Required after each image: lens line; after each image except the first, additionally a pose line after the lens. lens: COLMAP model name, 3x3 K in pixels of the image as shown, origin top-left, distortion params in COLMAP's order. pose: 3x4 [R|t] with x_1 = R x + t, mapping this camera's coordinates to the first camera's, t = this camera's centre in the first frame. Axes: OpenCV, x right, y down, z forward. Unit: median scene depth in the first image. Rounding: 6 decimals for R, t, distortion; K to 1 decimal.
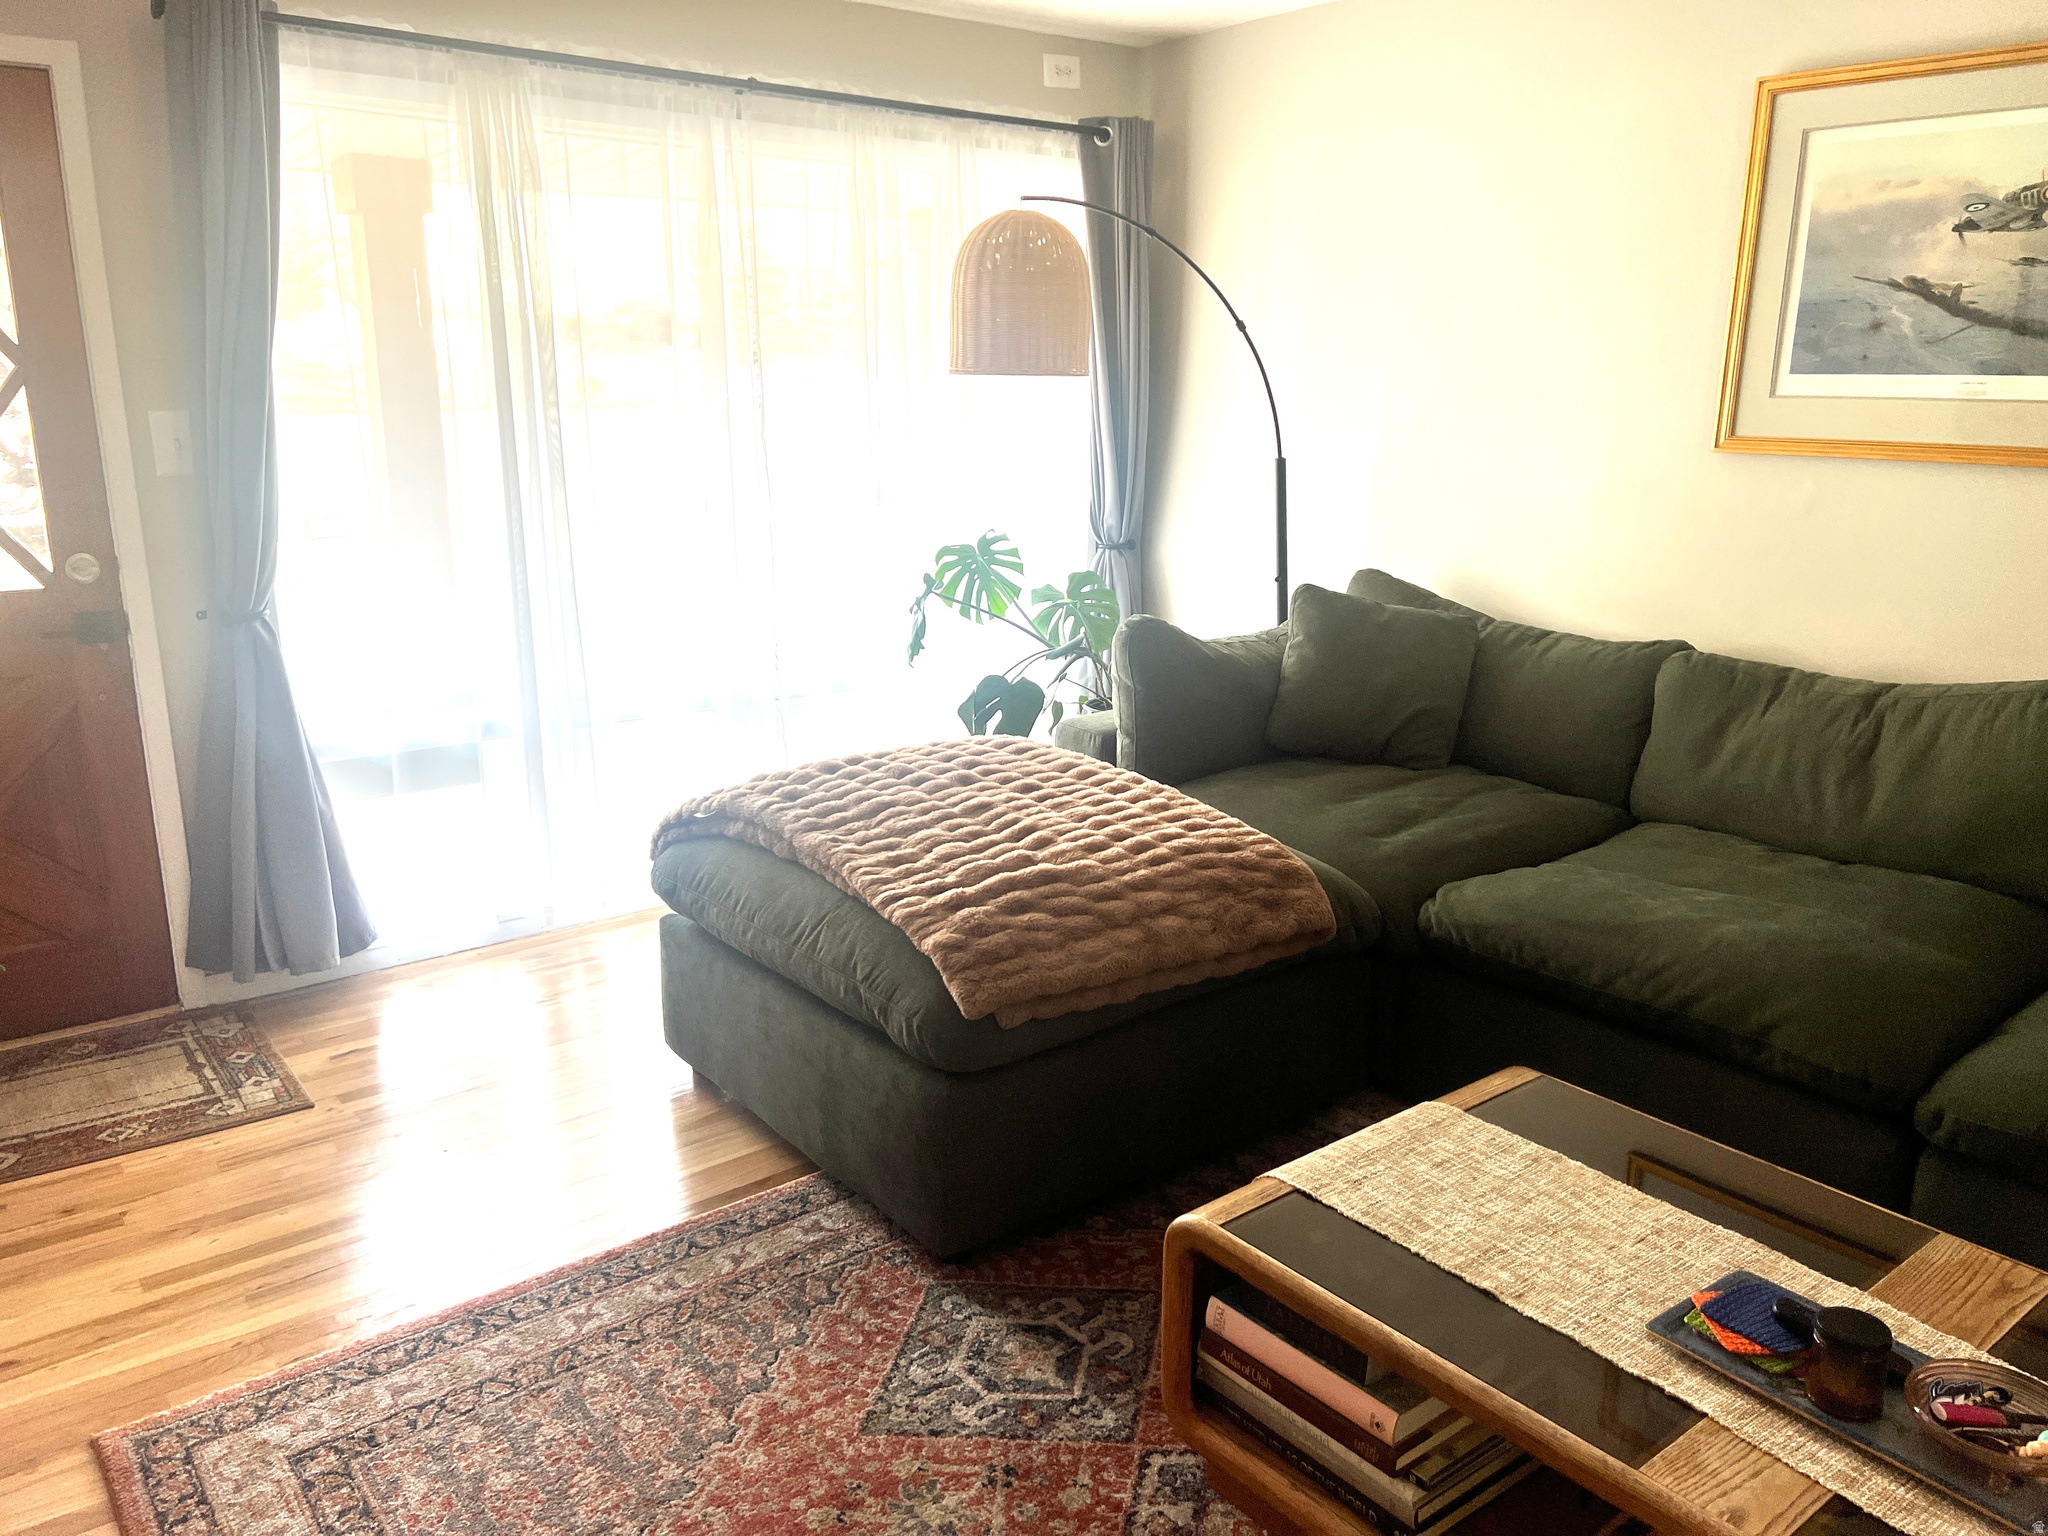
lens RADIAL K [[1548.4, 0, 1010.1], [0, 1548.4, 775.9], [0, 0, 1]] dist [0.048325, -0.079584]
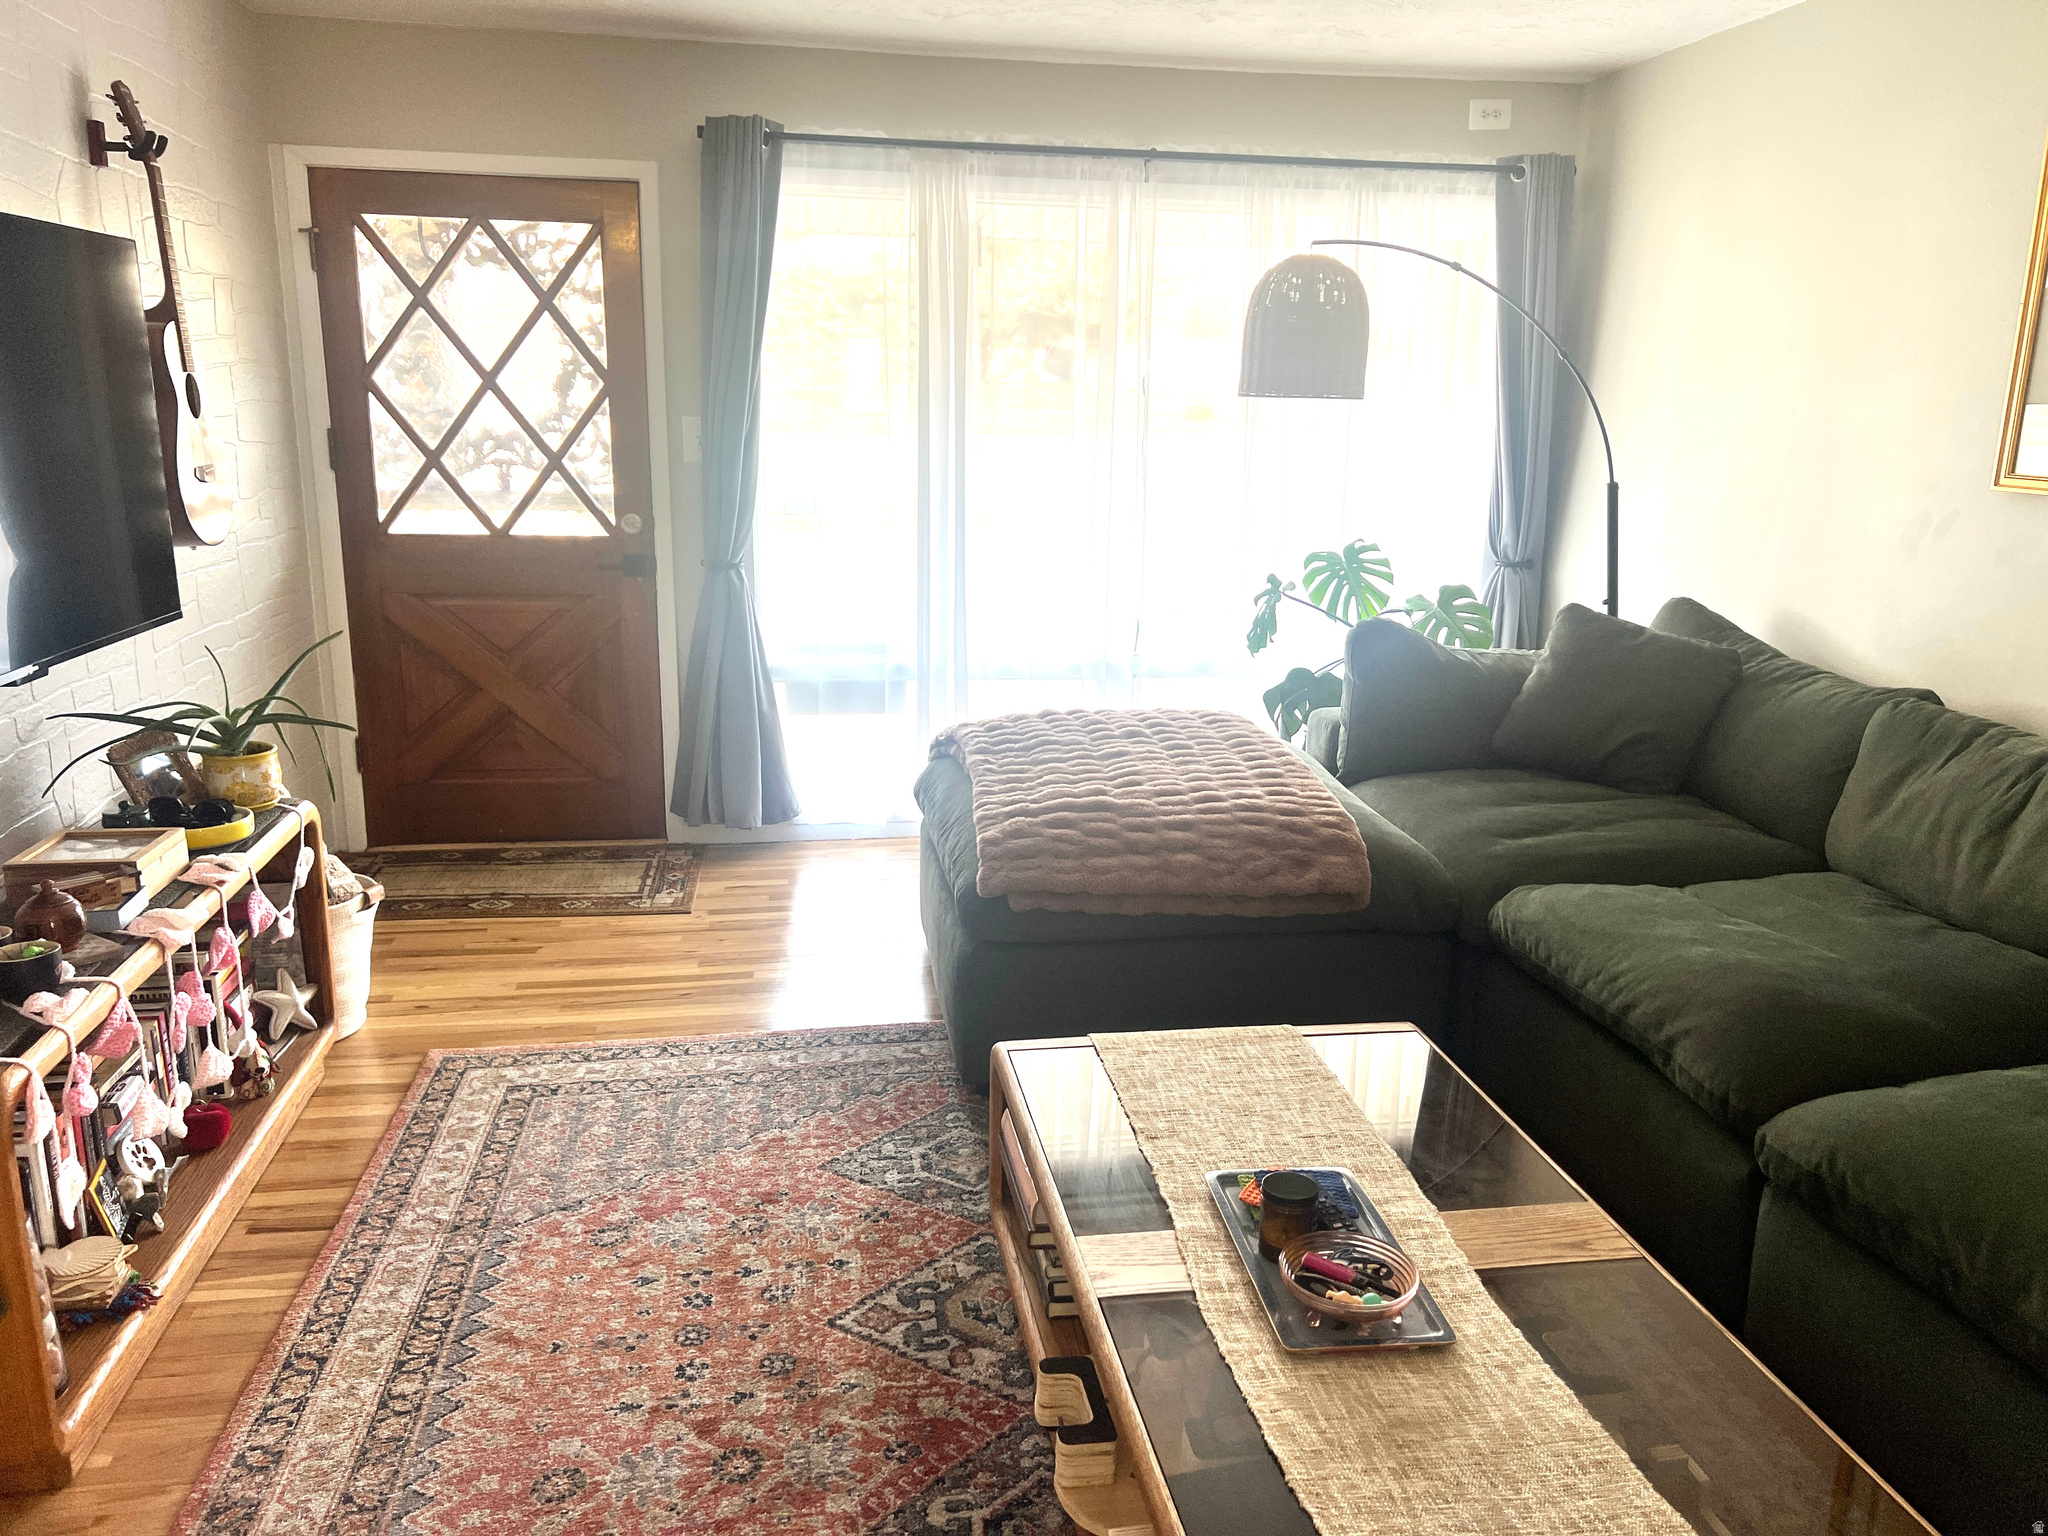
lens RADIAL K [[1548.4, 0, 1020.1], [0, 1548.4, 774.5], [0, 0, 1]] dist [0.048325, -0.079584]
pose [[0.867571, 0.128074, -0.480538, 0.447106], [-0.135190, 0.990619, 0.019947, 0.019999], [0.478585, 0.047658, 0.876747, -0.083418]]
